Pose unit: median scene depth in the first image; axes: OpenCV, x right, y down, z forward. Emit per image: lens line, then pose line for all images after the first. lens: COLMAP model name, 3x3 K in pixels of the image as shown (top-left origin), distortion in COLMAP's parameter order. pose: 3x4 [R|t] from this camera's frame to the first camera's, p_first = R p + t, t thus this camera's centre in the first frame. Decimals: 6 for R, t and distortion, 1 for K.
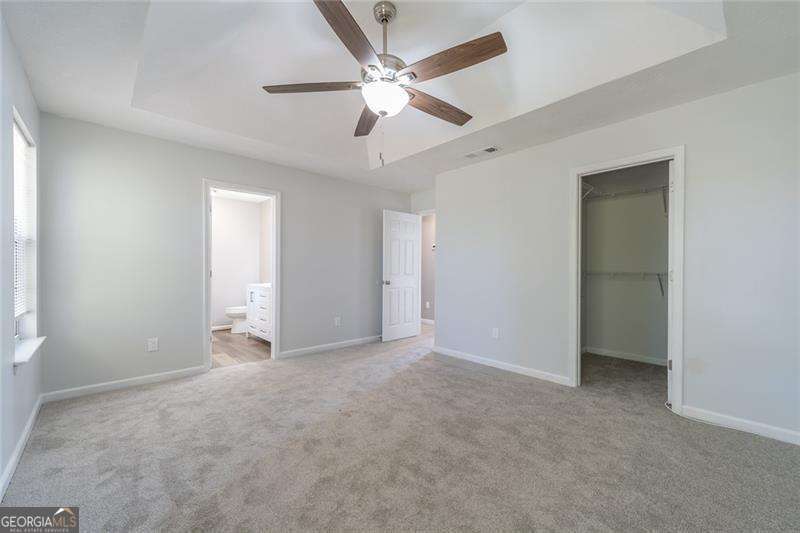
lens RADIAL K [[323.0, 0, 397.9], [0, 323.0, 271.6], [0, 0, 1]] dist [0.001743, -0.000039]
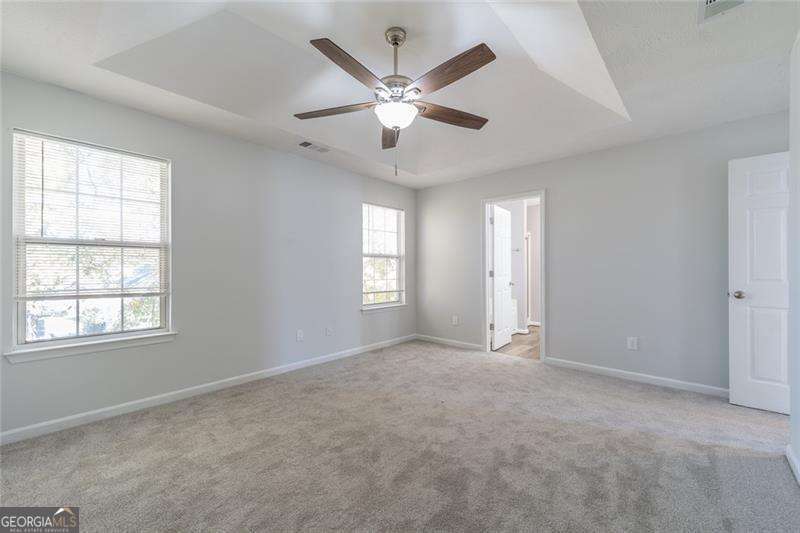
lens RADIAL K [[348.4, 0, 424.6], [0, 348.4, 269.7], [0, 0, 1]] dist [0.002226, -0.000030]
pose [[0.092106, -0.003241, -0.995744, 0.759066], [-0.007718, 0.999962, -0.003969, -0.001963], [0.995719, 0.008050, 0.092078, 0.655695]]
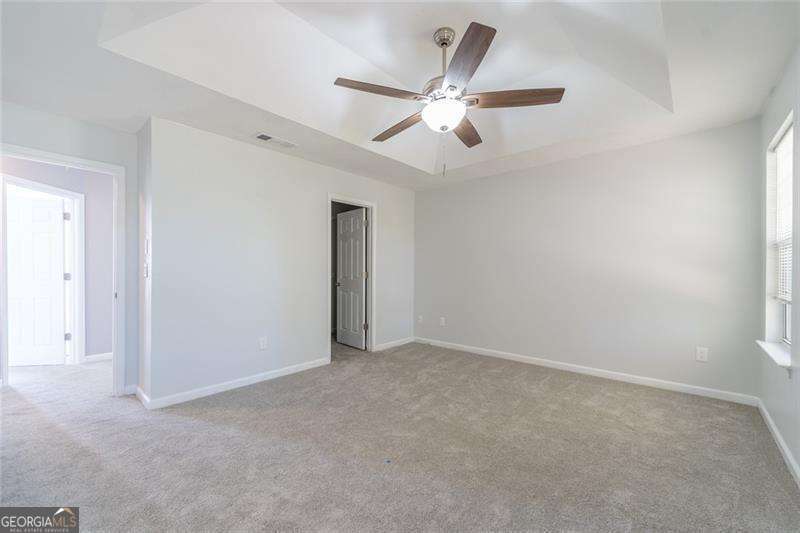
lens RADIAL K [[323.0, 0, 397.9], [0, 323.0, 271.6], [0, 0, 1]] dist [0.001743, -0.000039]
pose [[-0.109738, -0.006640, 0.993938, -0.746061], [0.006811, 0.999949, 0.007433, -0.013737], [-0.993937, 0.007586, -0.109687, 0.856316]]
